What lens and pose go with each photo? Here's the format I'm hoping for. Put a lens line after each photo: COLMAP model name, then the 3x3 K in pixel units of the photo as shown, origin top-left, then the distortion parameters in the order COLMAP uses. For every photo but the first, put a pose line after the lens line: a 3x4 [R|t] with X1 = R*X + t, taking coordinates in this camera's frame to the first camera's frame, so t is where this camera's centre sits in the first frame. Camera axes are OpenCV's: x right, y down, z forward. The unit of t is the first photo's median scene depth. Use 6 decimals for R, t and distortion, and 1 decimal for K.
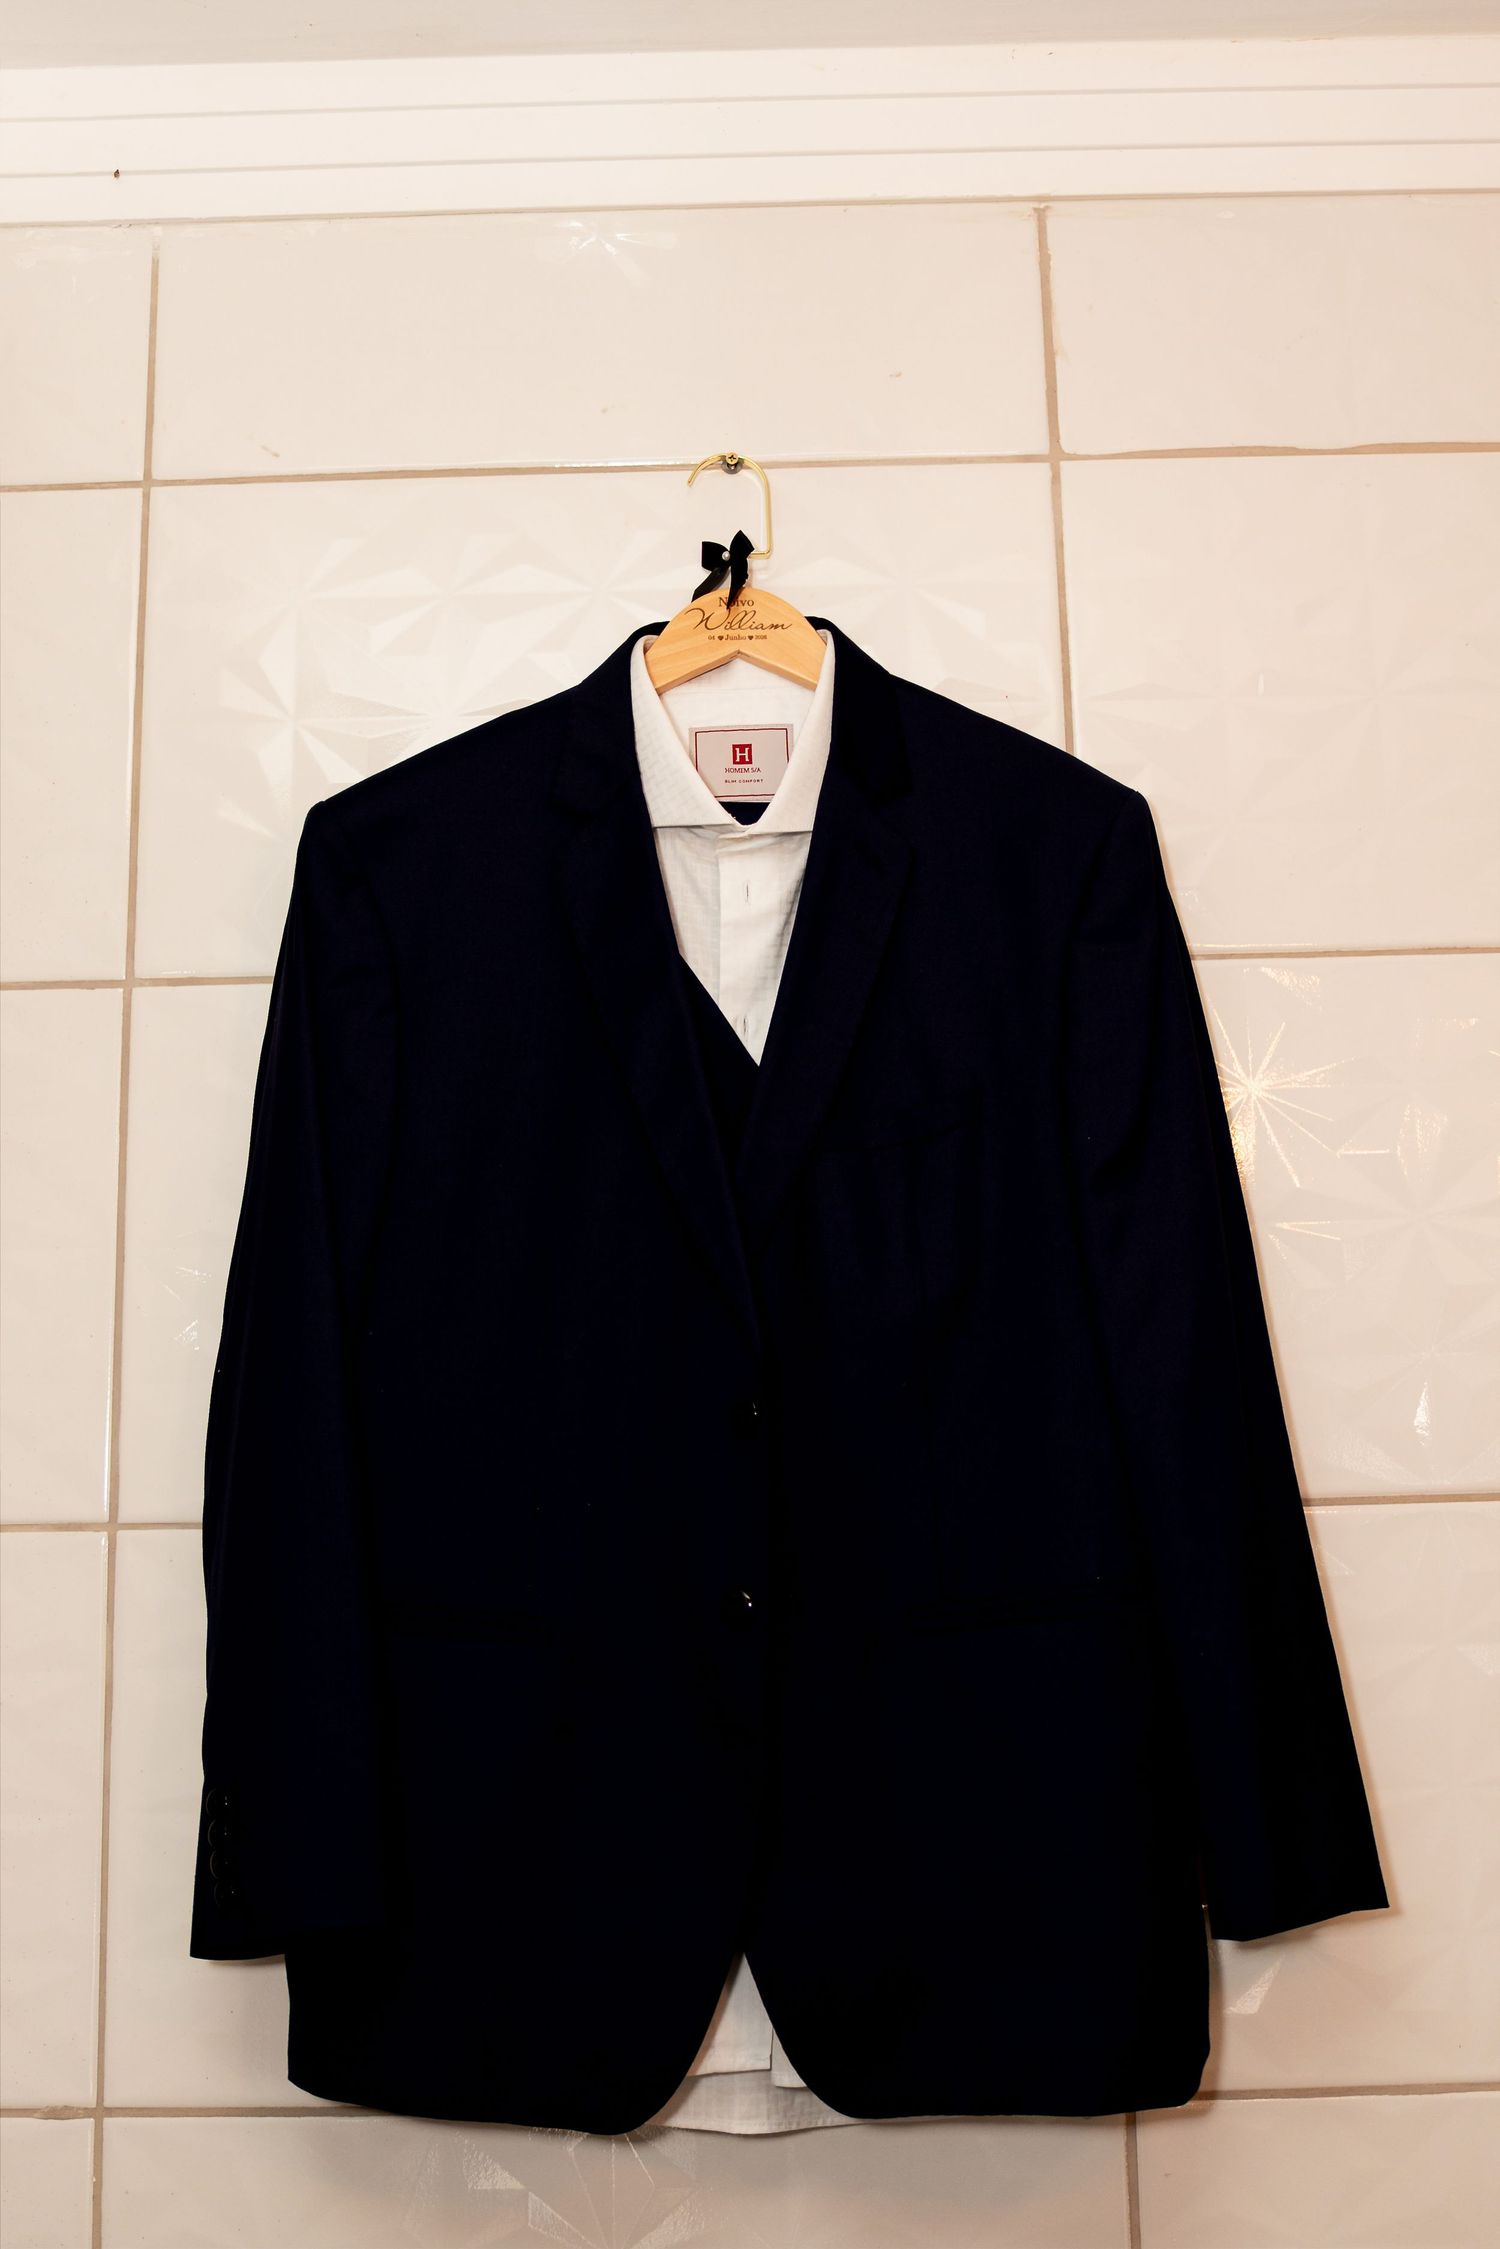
lens RADIAL K [[2551.5, 0, 740.0], [0, 2551.5, 920.3], [0, 0, 1]] dist [-0.196949, 0.184892]
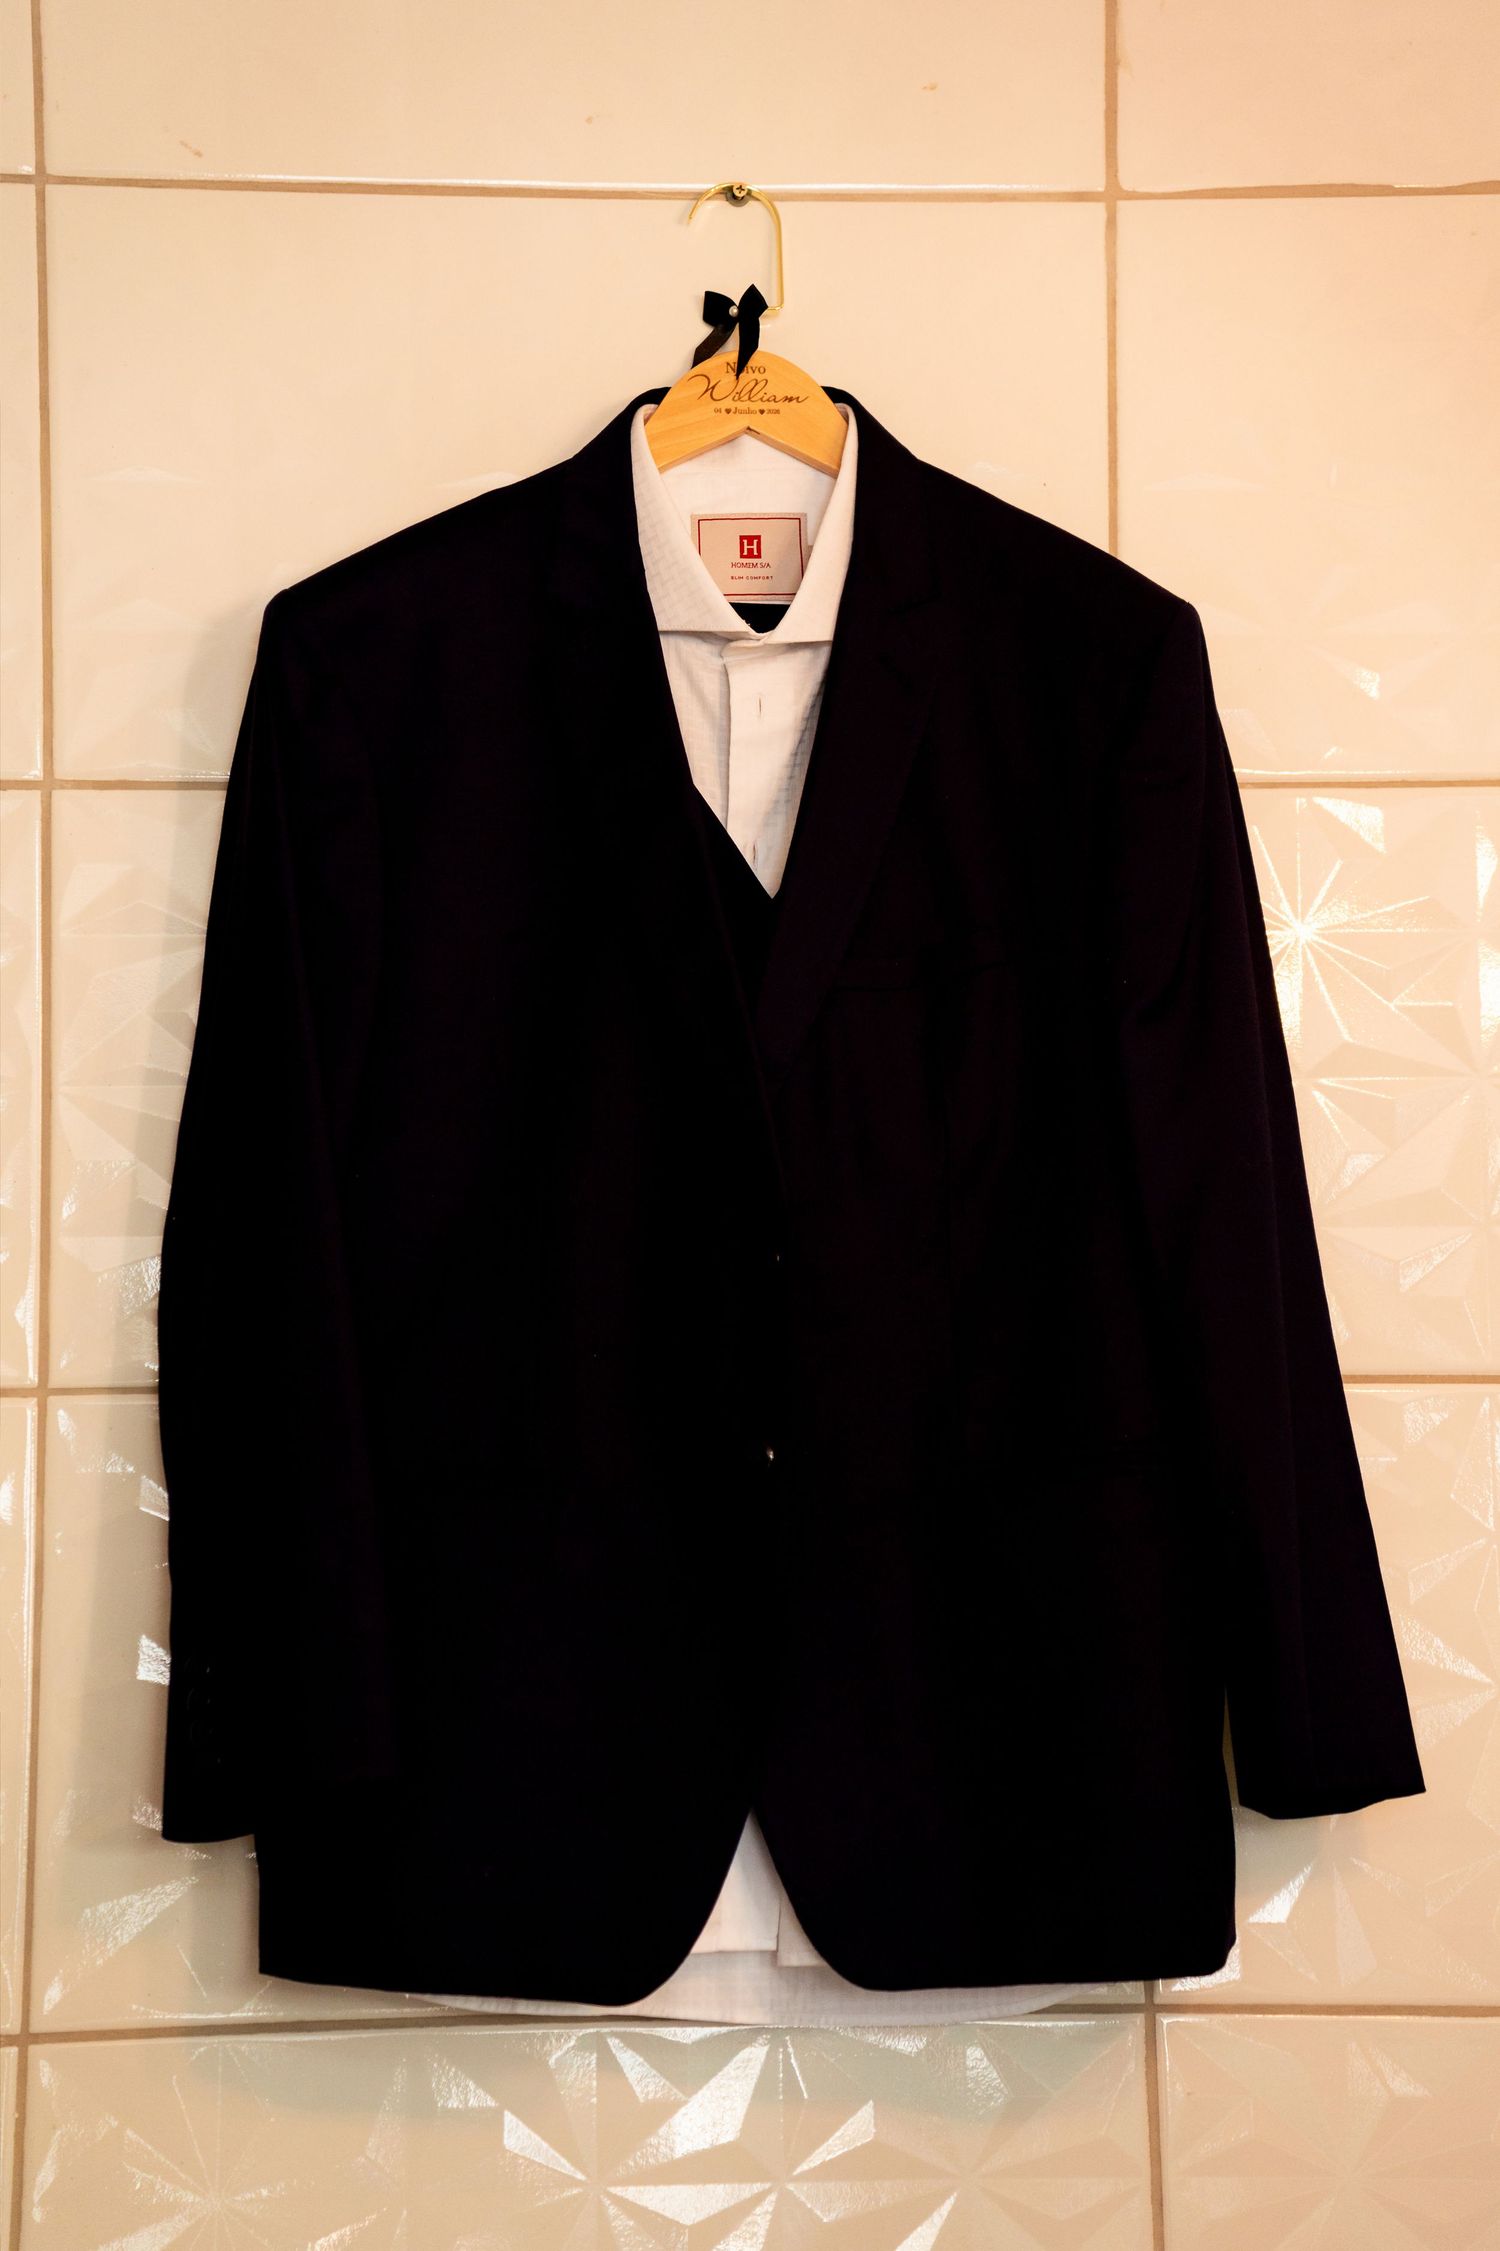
lens RADIAL K [[4689.0, 0, 750.0], [0, 4689.0, 1125.5], [0, 0, 1]] dist [0.407172, 0.199714]
pose [[0.996719, 0.017318, 0.079069, -0.127877], [-0.026357, 0.993044, 0.114752, -0.053720], [-0.076532, -0.116460, 0.990242, -0.673887]]
